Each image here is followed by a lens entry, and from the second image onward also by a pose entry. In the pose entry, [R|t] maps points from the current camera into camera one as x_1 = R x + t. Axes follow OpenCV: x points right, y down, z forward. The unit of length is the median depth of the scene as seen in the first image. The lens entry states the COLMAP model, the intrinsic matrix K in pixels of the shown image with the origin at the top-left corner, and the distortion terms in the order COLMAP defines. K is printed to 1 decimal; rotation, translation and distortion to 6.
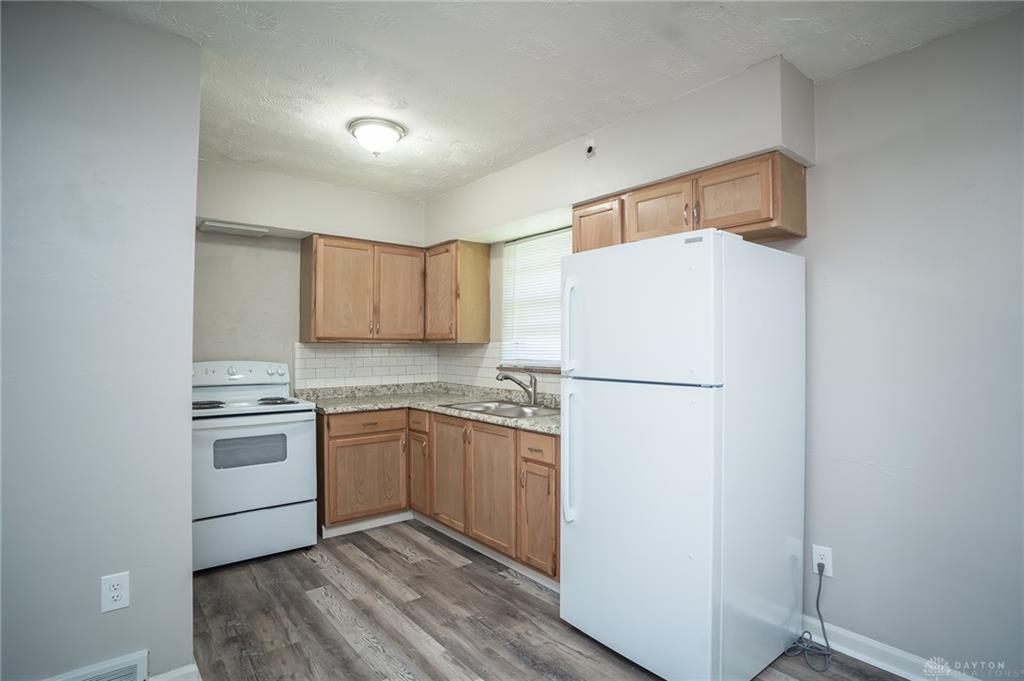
lens RADIAL K [[519.3, 0, 512.4], [0, 519.3, 329.3], [0, 0, 1]] dist [-0.075894, 0.036050]
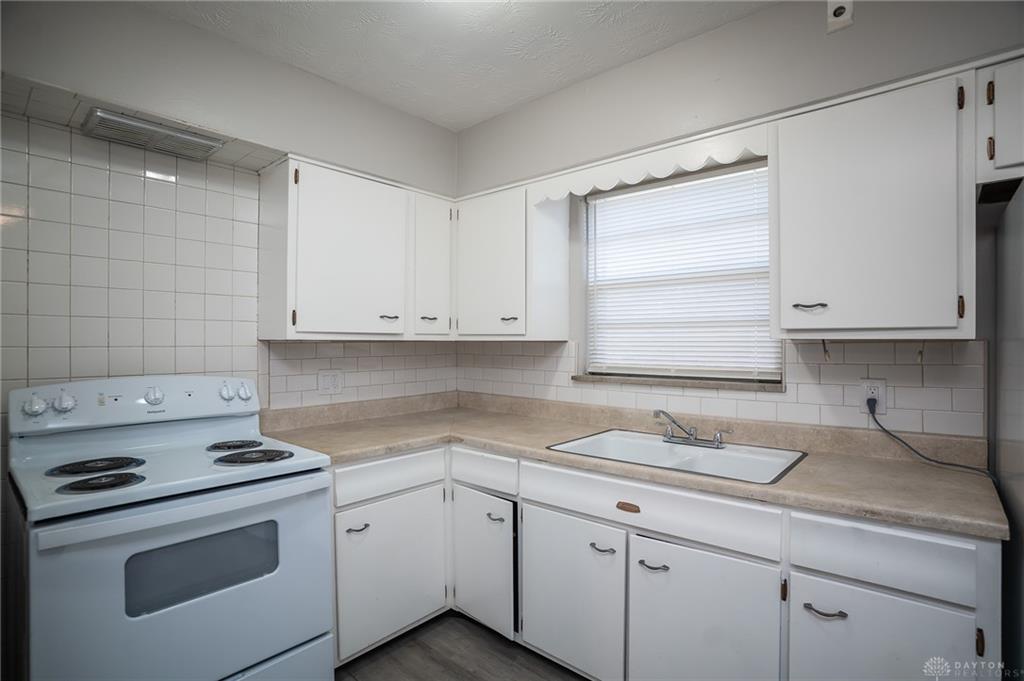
lens RADIAL K [[509.7, 0, 515.0], [0, 509.7, 338.2], [0, 0, 1]] dist [-0.074261, 0.034018]
pose [[0.984346, -0.001584, 0.176241, -0.250362], [-0.001173, 0.999879, 0.015542, 0.011858], [-0.176245, -0.015505, 0.984224, 0.394693]]
